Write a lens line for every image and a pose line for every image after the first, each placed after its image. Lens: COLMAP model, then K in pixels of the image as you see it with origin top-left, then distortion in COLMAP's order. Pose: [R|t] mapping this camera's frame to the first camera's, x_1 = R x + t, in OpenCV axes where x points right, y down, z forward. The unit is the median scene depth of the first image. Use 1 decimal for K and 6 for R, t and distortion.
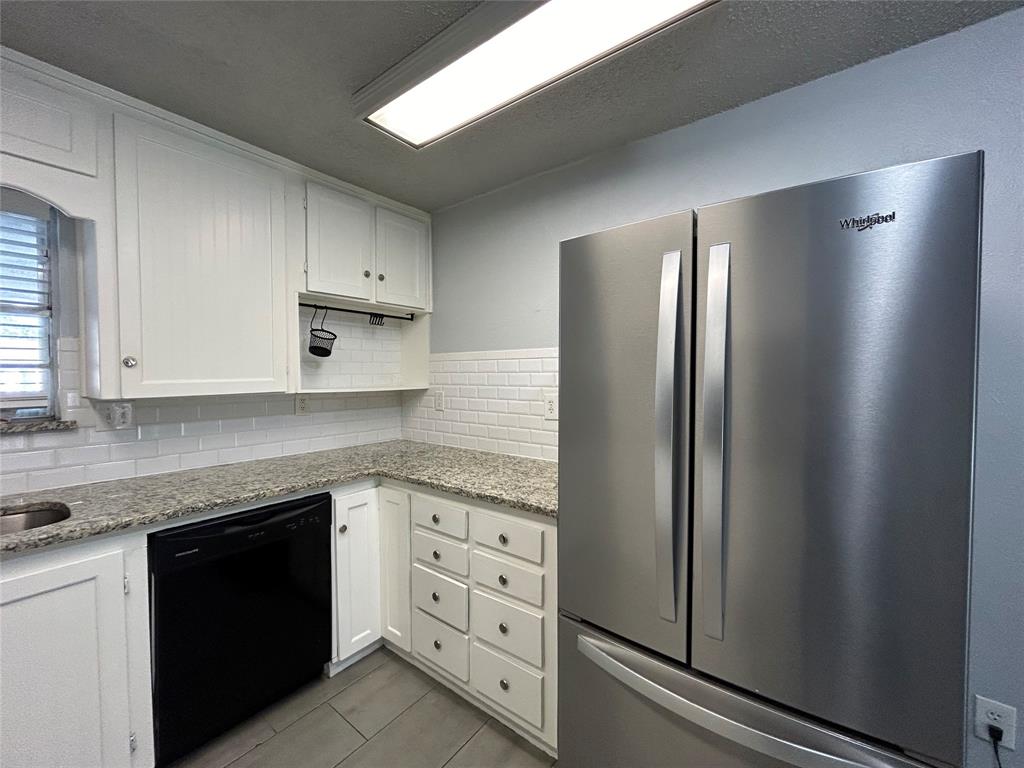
lens RADIAL K [[412.9, 0, 512.6], [0, 412.9, 382.3], [0, 0, 1]] dist [0.000813, 0.000136]
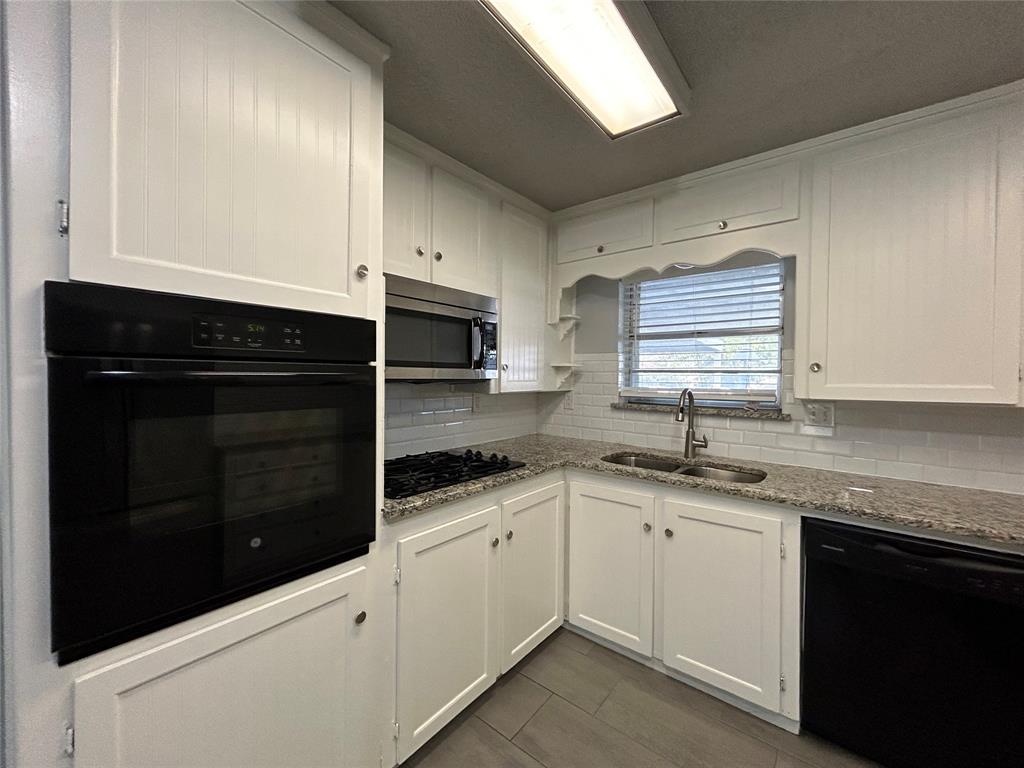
lens RADIAL K [[412.9, 0, 512.6], [0, 412.9, 382.3], [0, 0, 1]] dist [0.000813, 0.000136]
pose [[-0.016590, 0.017138, -0.999715, 0.221415], [-0.031637, 0.999343, 0.017656, -0.000843], [0.999362, 0.031921, -0.016037, 0.158782]]
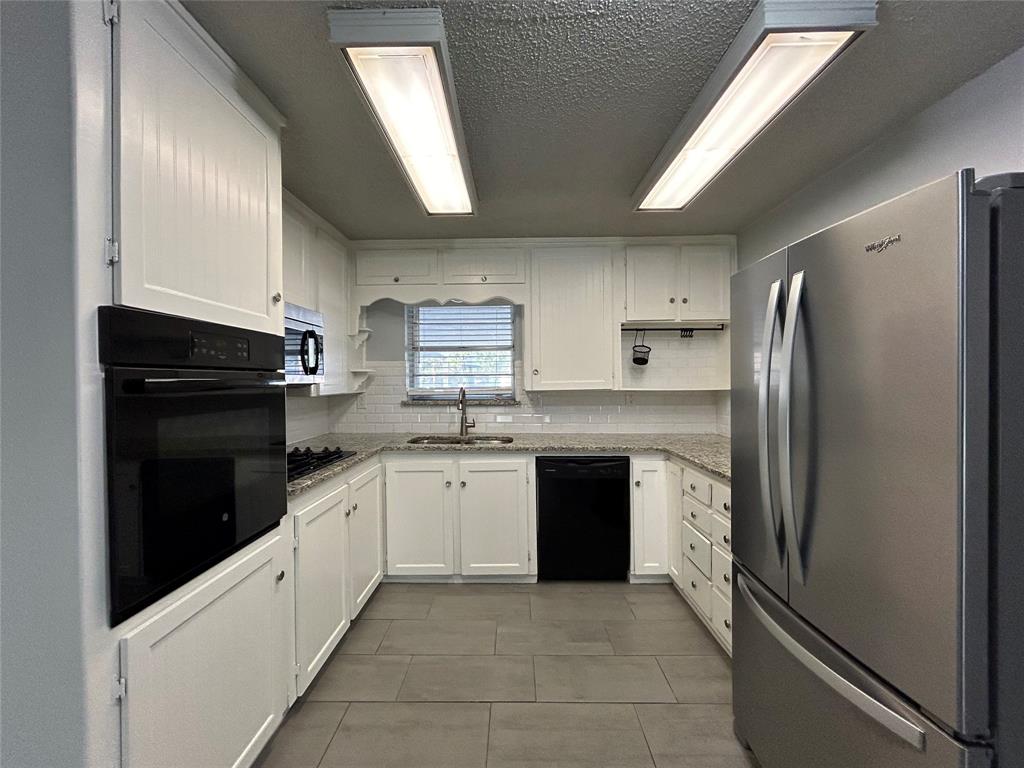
lens RADIAL K [[412.9, 0, 512.6], [0, 412.9, 382.3], [0, 0, 1]] dist [0.000813, 0.000136]
pose [[0.603975, 0.000870, -0.797003, 0.534545], [-0.009288, 0.999939, -0.005947, 0.012060], [0.796949, 0.010994, 0.603947, -0.258838]]
